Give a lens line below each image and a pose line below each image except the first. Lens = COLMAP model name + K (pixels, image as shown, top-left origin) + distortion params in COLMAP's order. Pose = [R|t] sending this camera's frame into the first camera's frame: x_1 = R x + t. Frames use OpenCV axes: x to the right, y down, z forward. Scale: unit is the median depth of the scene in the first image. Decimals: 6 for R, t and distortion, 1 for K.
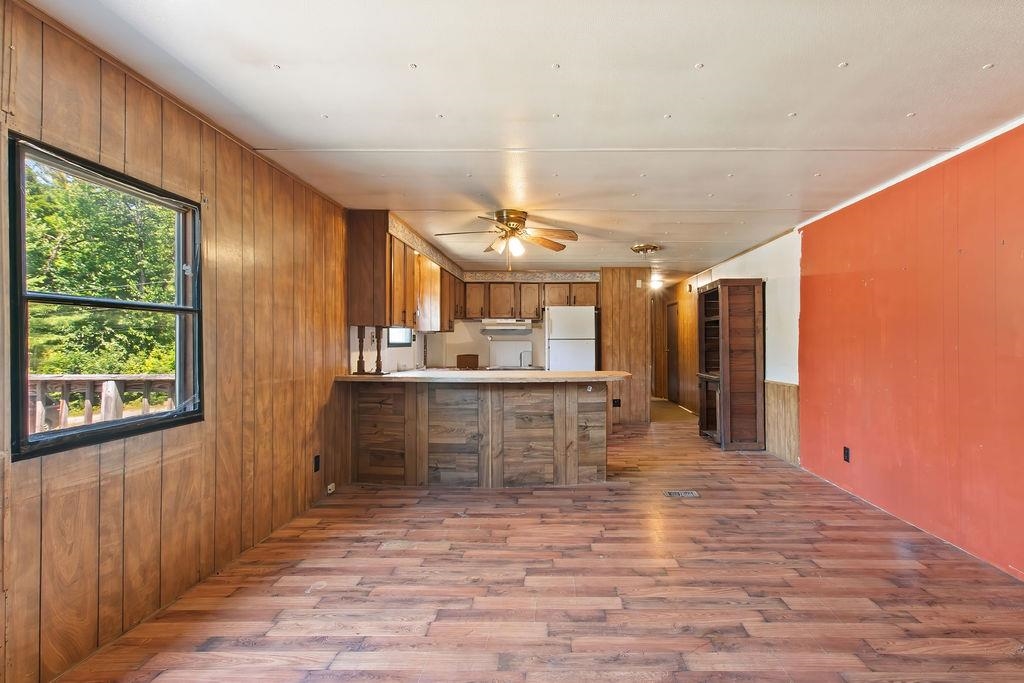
lens RADIAL K [[463.8, 0, 554.7], [0, 463.8, 339.6], [0, 0, 1]] dist [-0.000059, 0.000030]
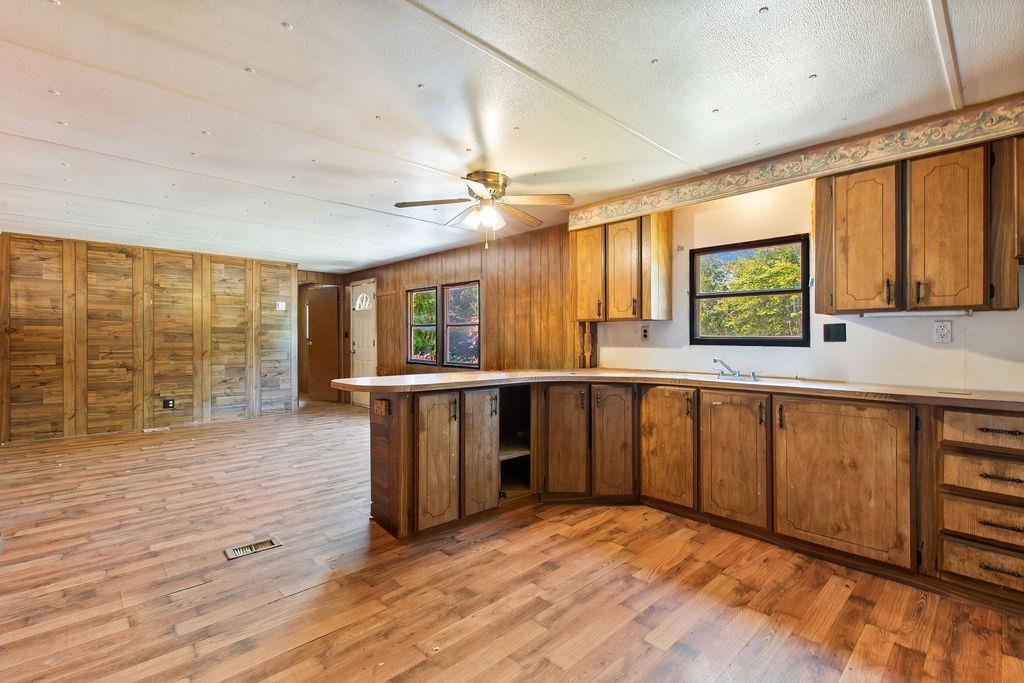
lens RADIAL K [[458.8, 0, 517.6], [0, 458.8, 340.2], [0, 0, 1]] dist [0.000421, 0.000079]
pose [[-0.723447, -0.001703, -0.690378, 0.803831], [-0.002878, 0.999996, 0.000549, 0.022337], [0.690374, 0.002384, -0.723449, 3.083079]]
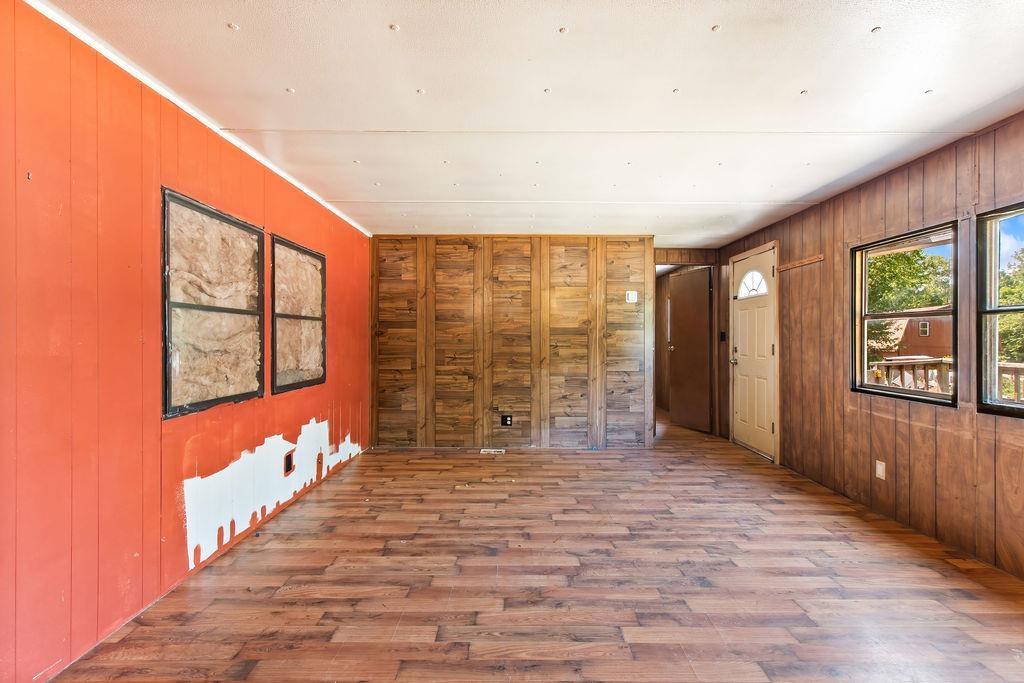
lens RADIAL K [[458.8, 0, 517.6], [0, 458.8, 340.2], [0, 0, 1]] dist [0.000421, 0.000079]
pose [[-0.999963, -0.005847, -0.006245, 0.351731], [-0.005840, 0.999982, -0.001066, 0.012814], [0.006252, -0.001029, -0.999980, 1.862836]]
